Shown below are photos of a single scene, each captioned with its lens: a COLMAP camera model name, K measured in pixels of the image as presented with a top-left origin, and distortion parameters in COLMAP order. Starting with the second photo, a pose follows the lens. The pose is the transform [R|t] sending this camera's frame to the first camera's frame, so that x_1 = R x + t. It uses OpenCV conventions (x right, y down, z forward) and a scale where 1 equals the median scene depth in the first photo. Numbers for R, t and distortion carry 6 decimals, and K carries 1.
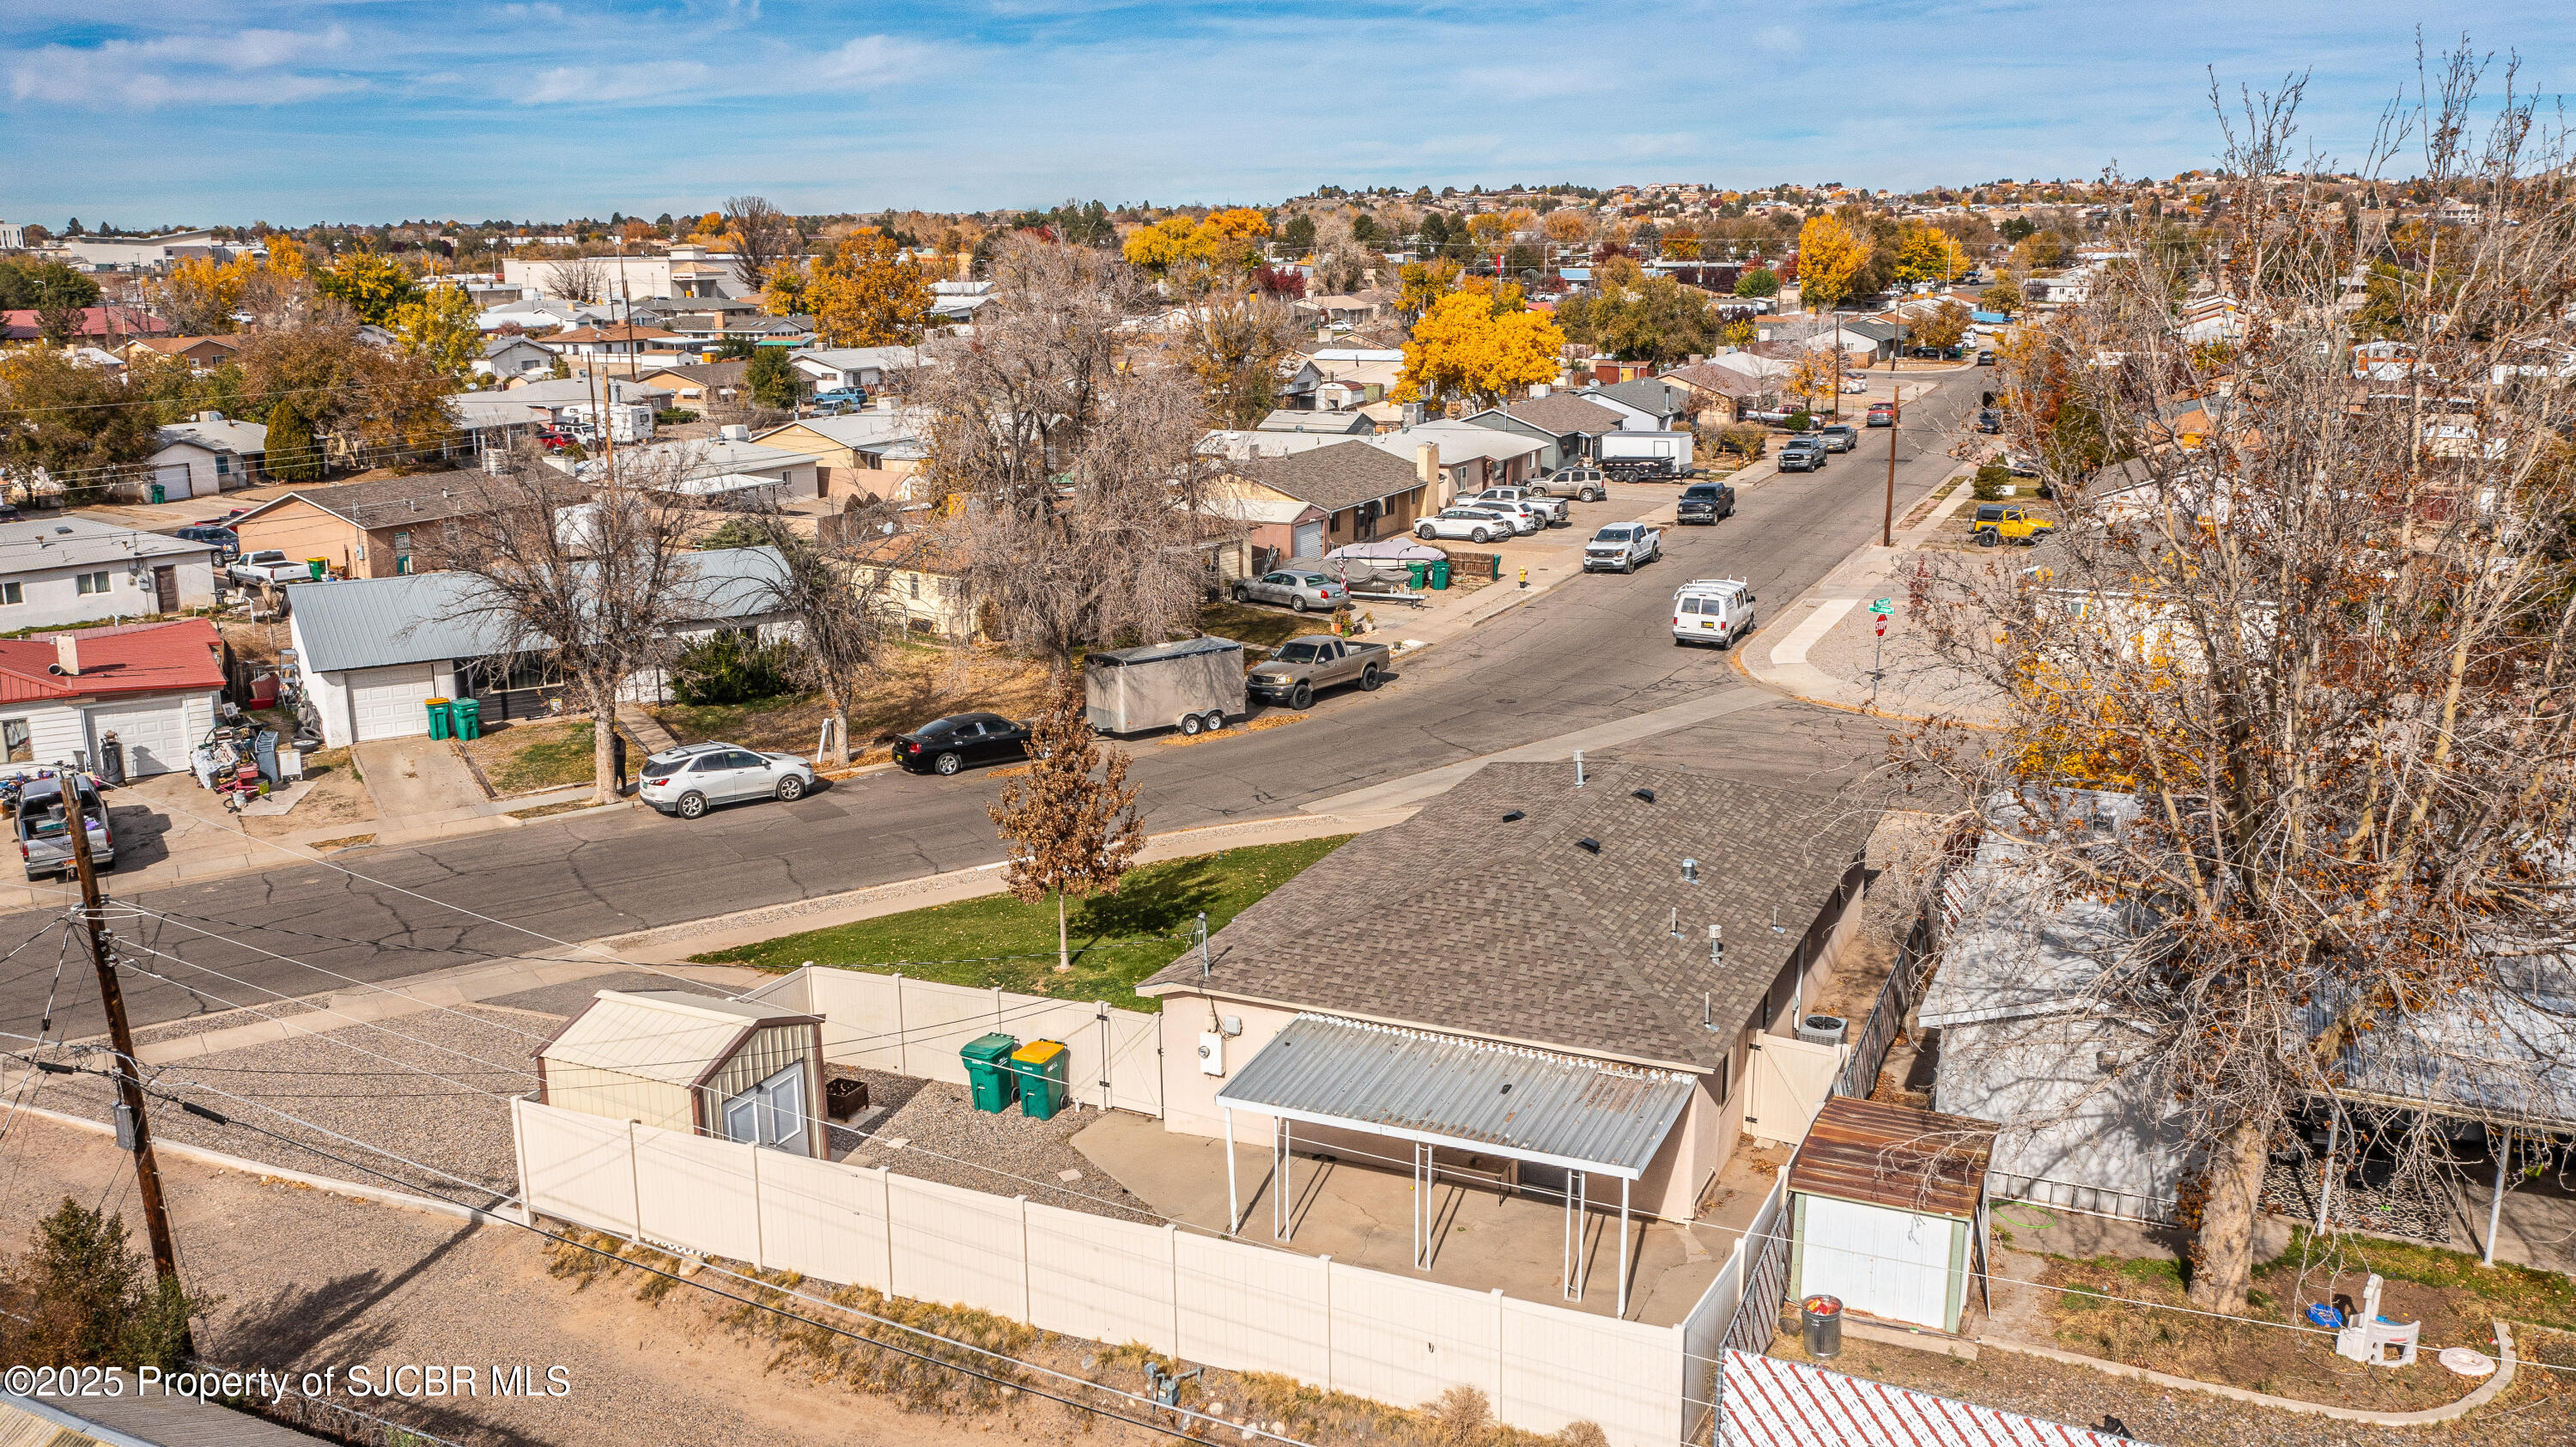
lens RADIAL K [[2046.4, 0, 1287.2], [0, 2046.4, 728.8], [0, 0, 1]] dist [-0.022570, 0.008767]
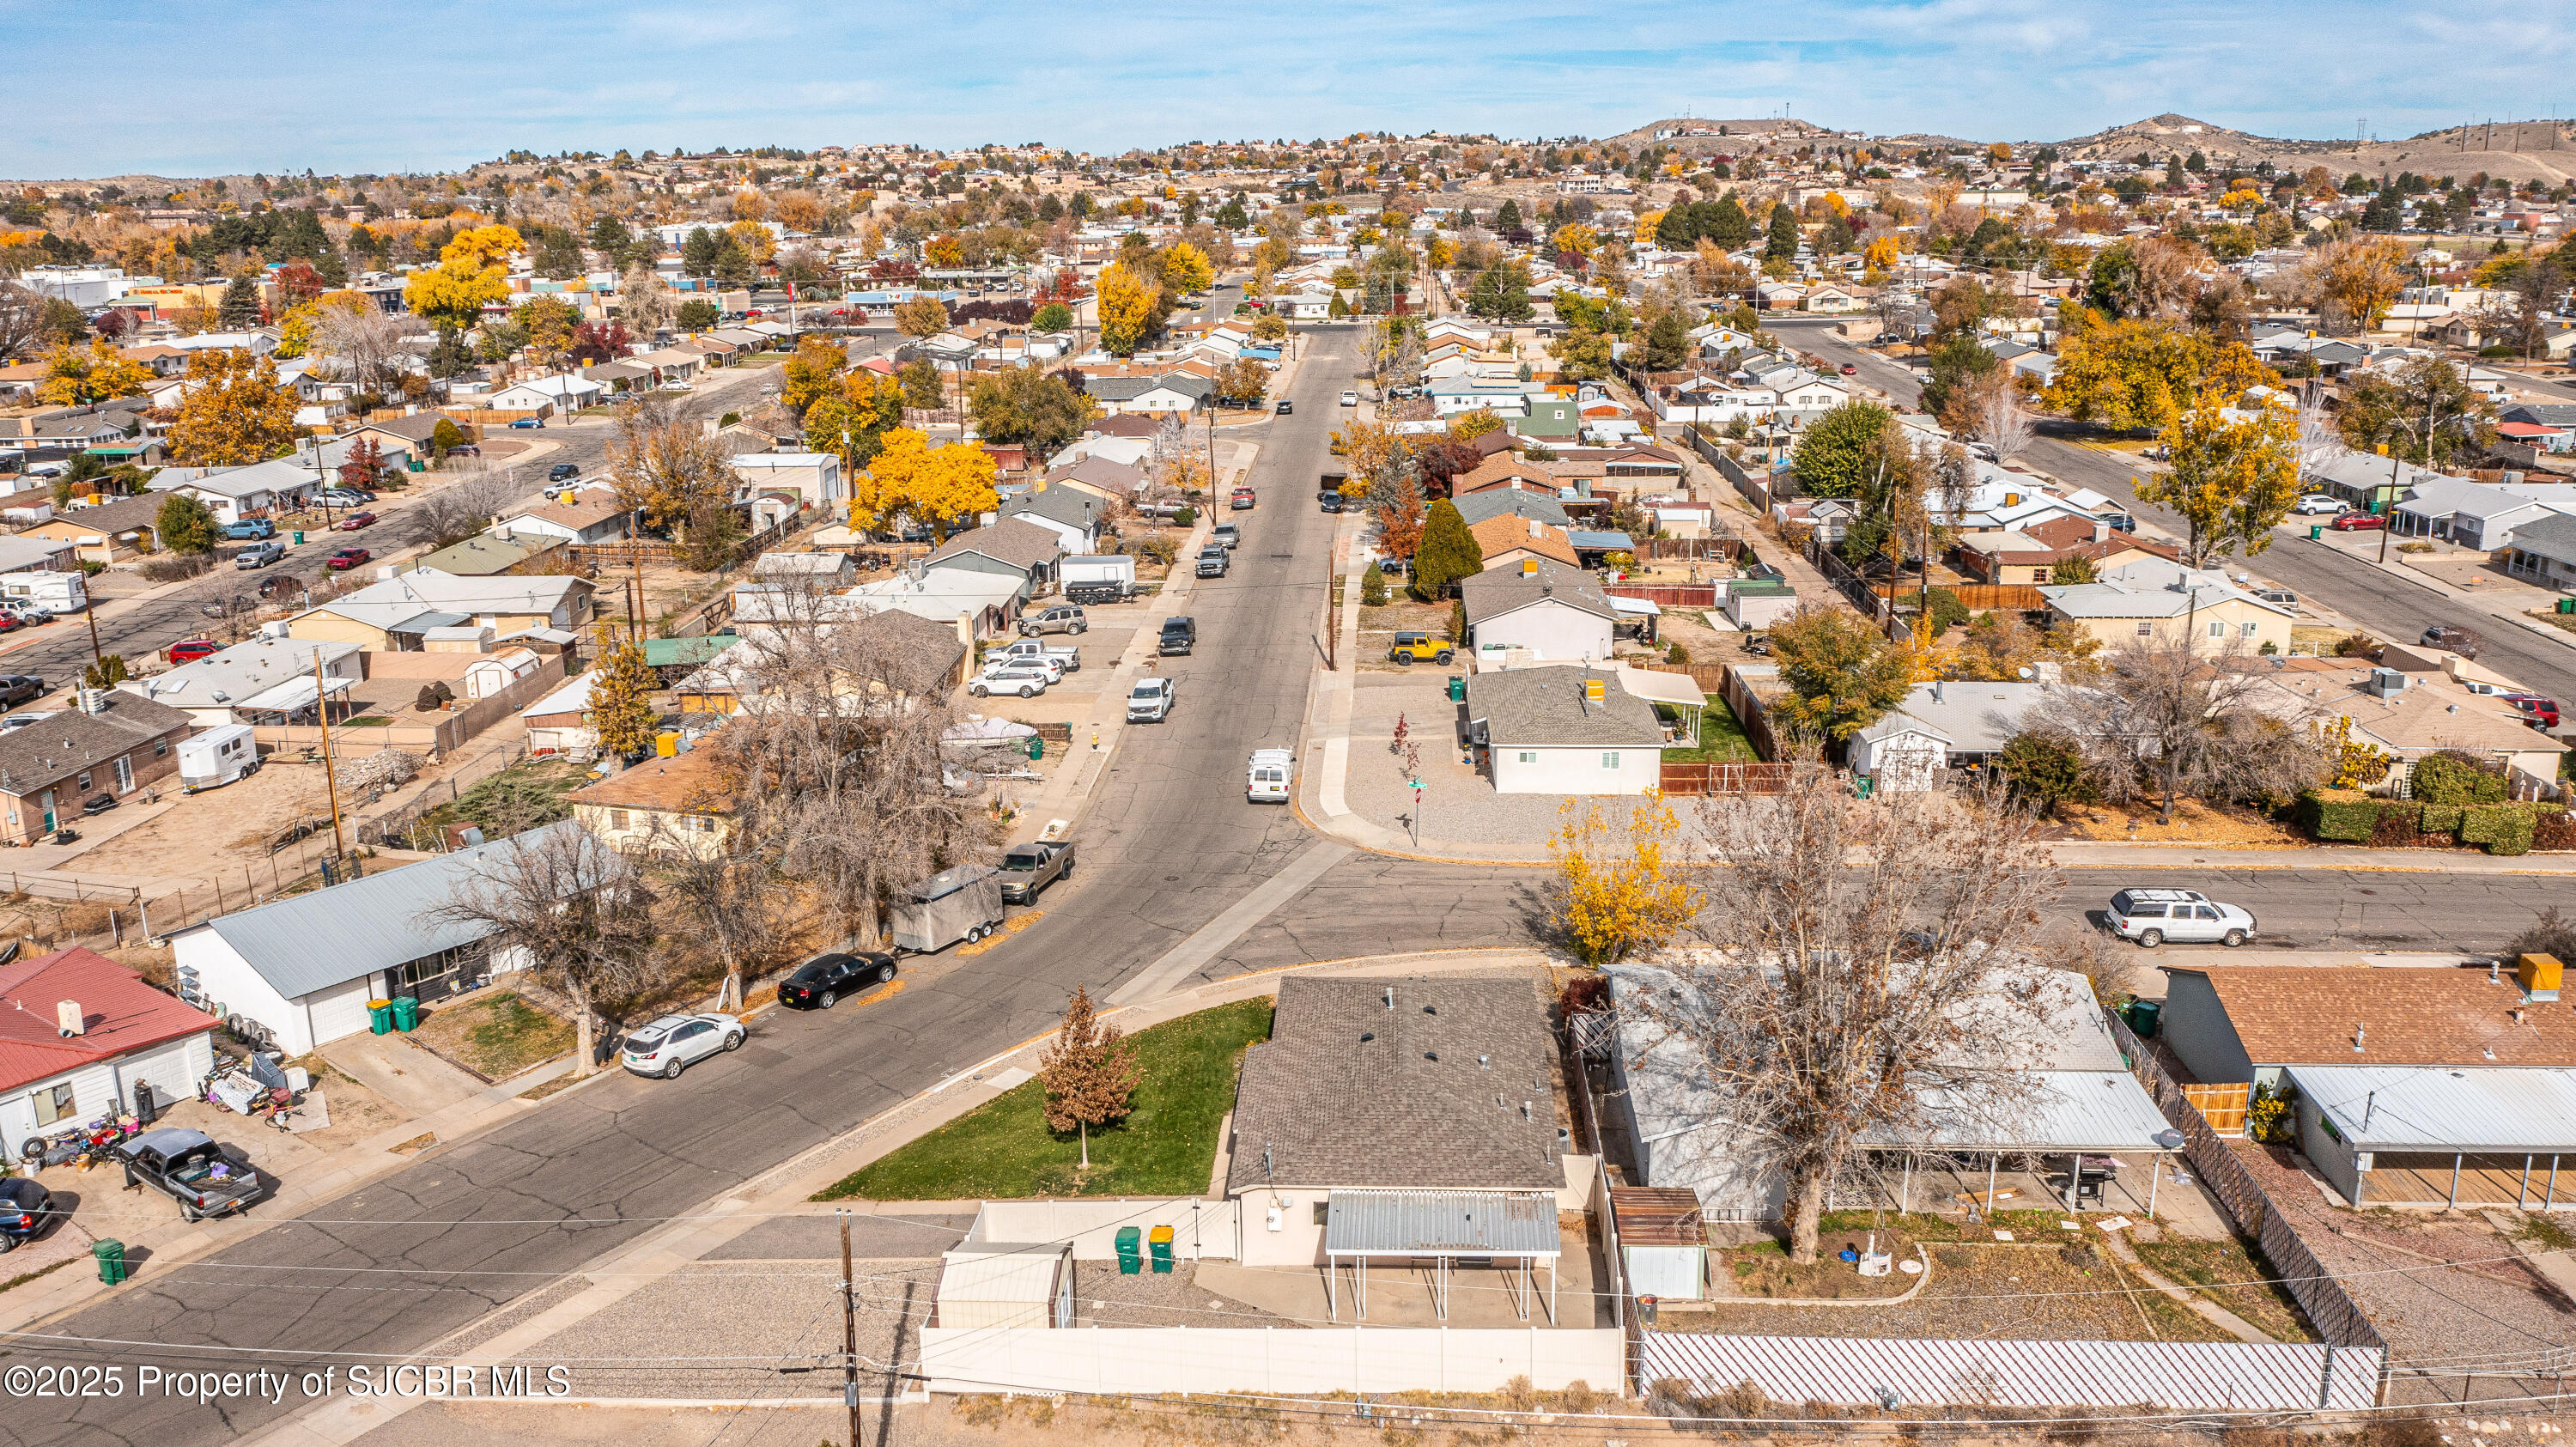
lens RADIAL K [[2046.4, 0, 1283.6], [0, 2046.4, 724.1], [0, 0, 1]] dist [-0.022570, 0.008767]
pose [[0.930402, -0.101748, 0.352134, -0.322819], [0.093963, 0.994805, 0.039178, -0.177558], [-0.354291, -0.003364, 0.935129, -0.343733]]
